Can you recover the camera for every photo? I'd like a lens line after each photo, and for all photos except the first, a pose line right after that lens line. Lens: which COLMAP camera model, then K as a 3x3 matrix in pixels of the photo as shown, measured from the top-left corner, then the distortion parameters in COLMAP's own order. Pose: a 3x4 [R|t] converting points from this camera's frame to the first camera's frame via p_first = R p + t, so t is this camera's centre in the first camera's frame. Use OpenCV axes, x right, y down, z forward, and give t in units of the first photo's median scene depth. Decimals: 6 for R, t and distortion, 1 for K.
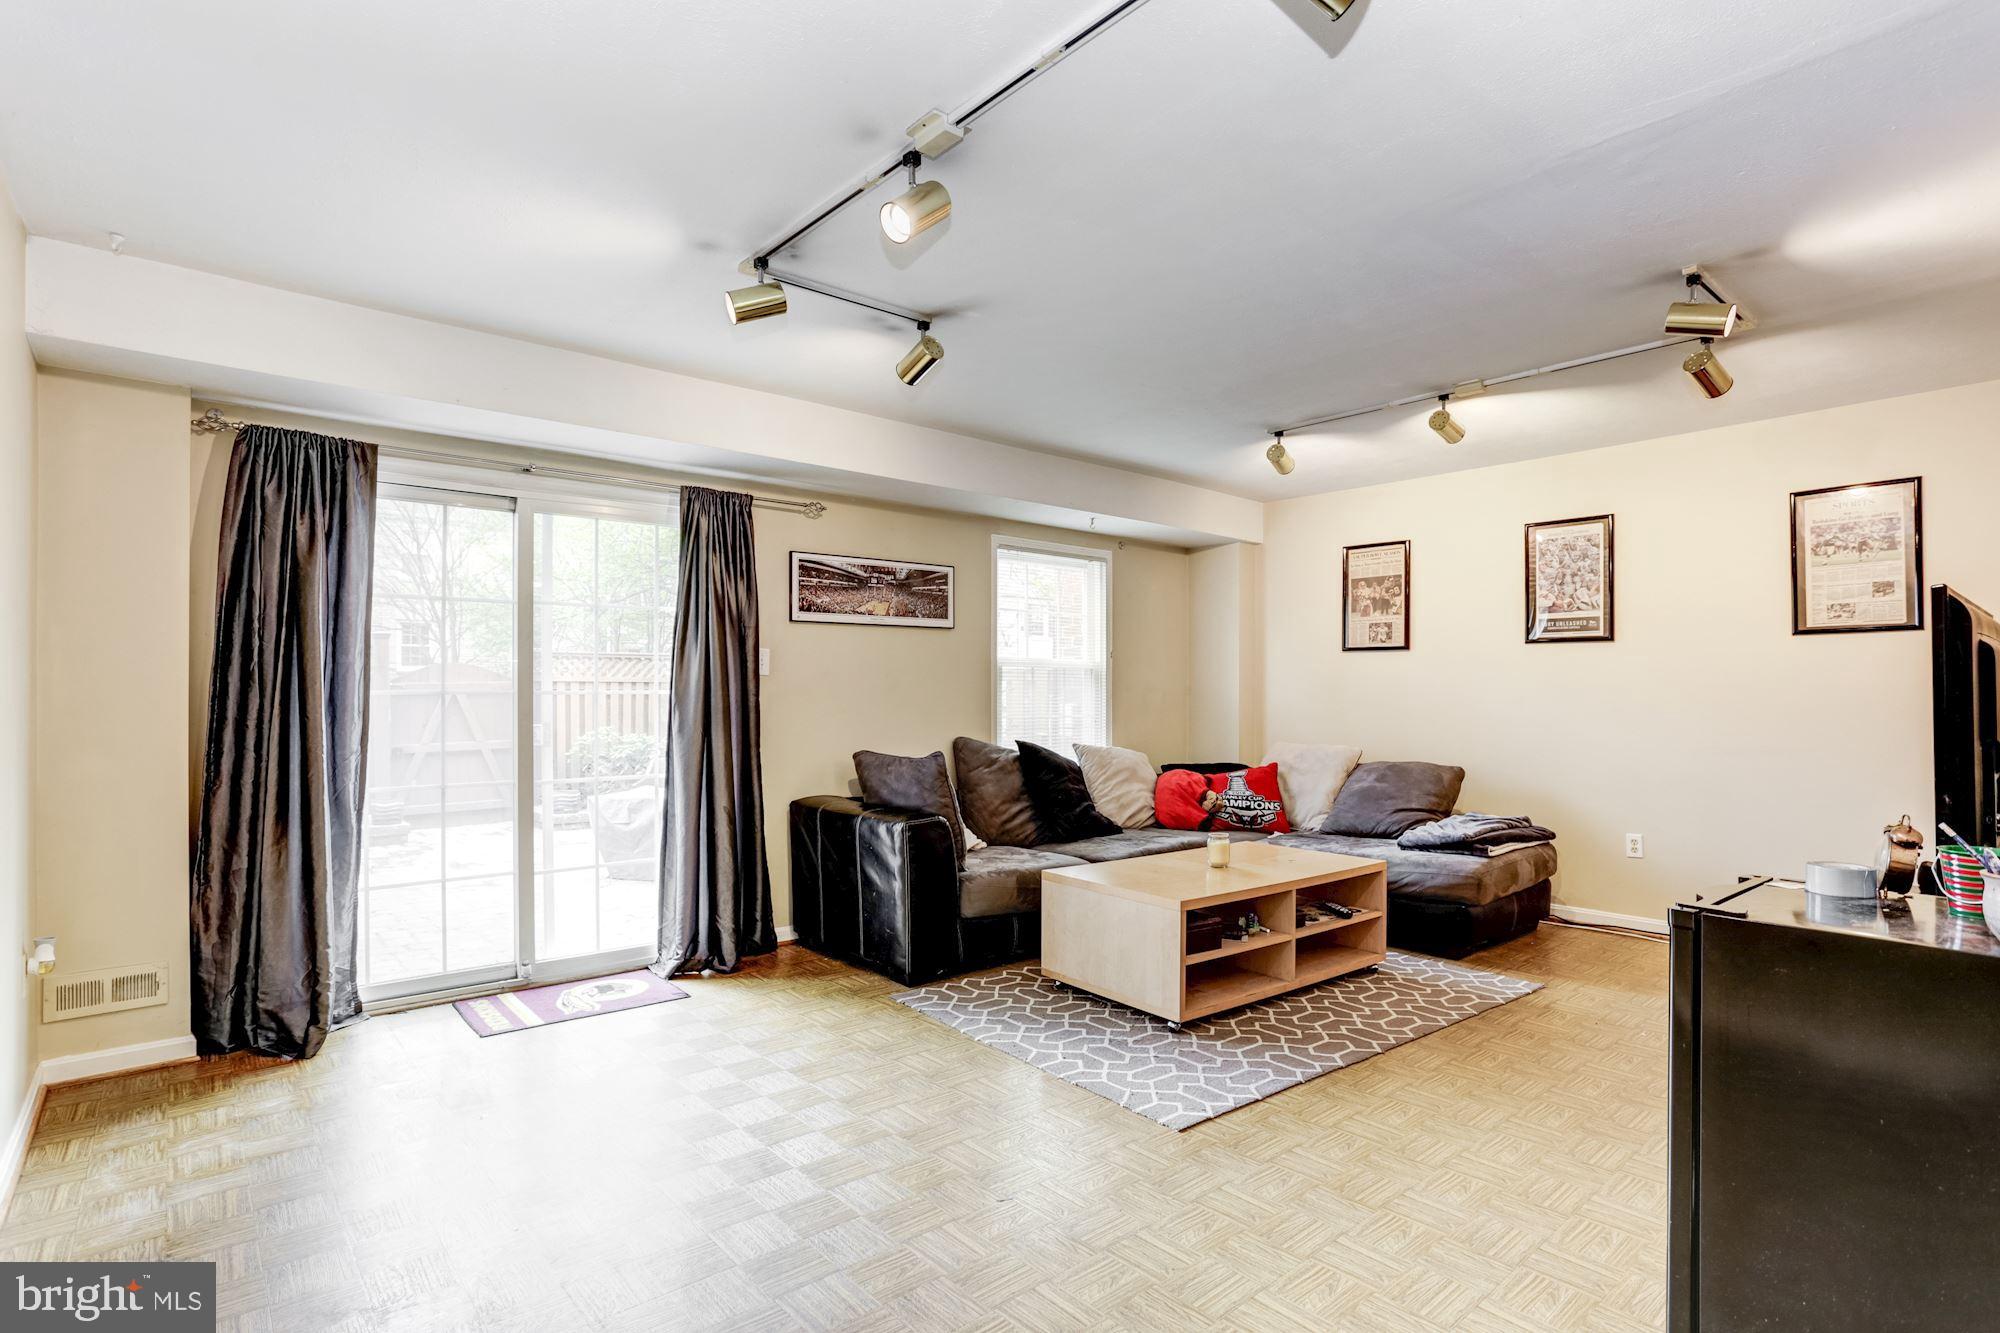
lens RADIAL K [[997.4, 0, 995.6], [0, 997.4, 680.0], [0, 0, 1]] dist [-0.054488, 0.026400]
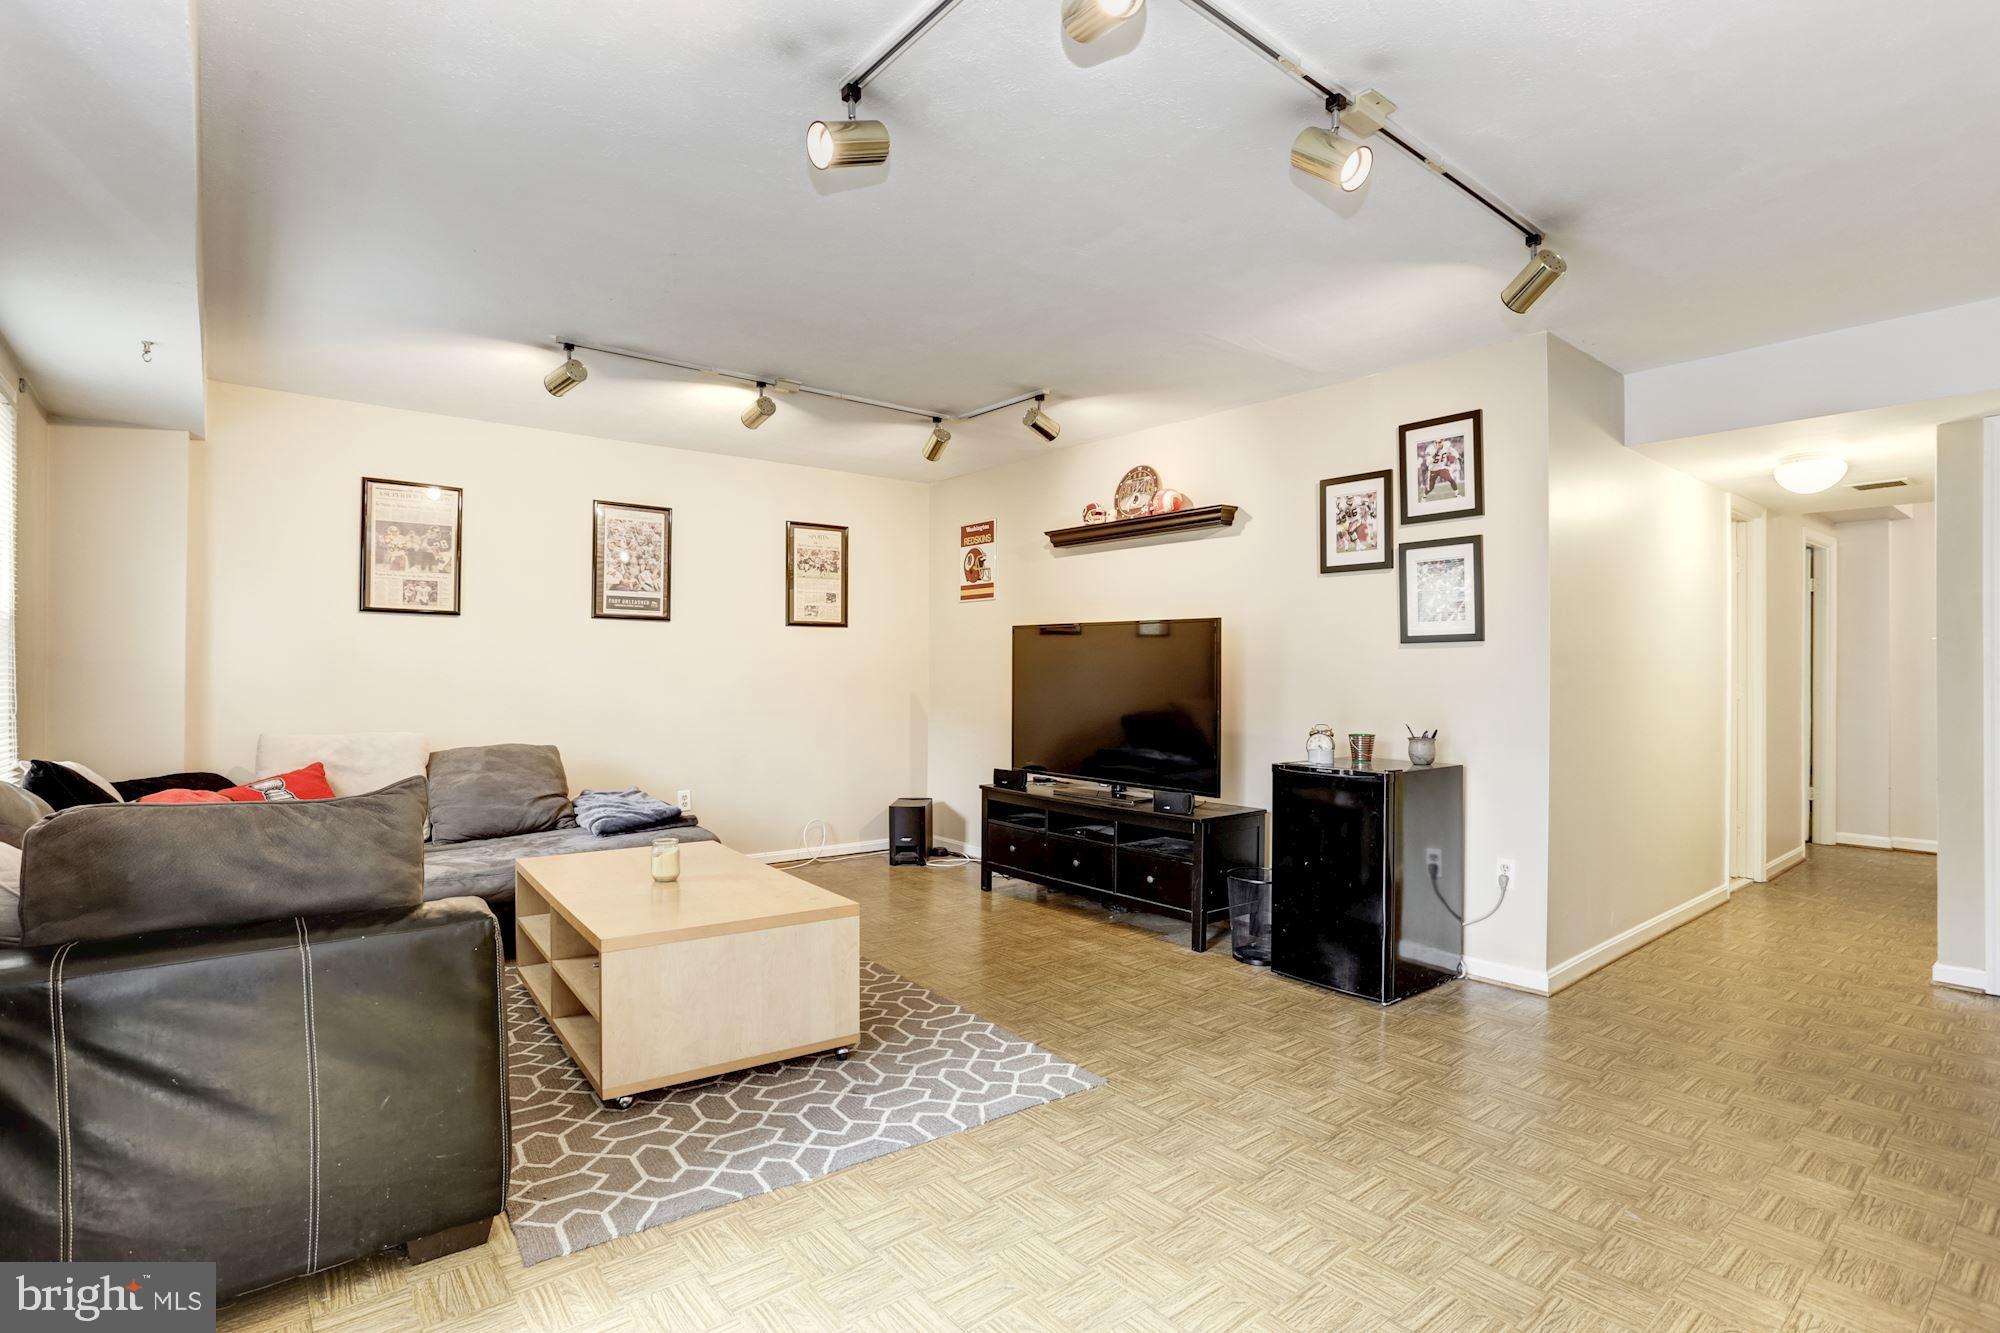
lens RADIAL K [[977.1, 0, 989.6], [0, 977.1, 665.6], [0, 0, 1]] dist [-0.059598, 0.024889]
pose [[0.027130, 0.004406, 0.999622, -0.396923], [-0.019001, 0.999812, -0.003891, 0.006902], [-0.999451, -0.018889, 0.027208, 0.509082]]
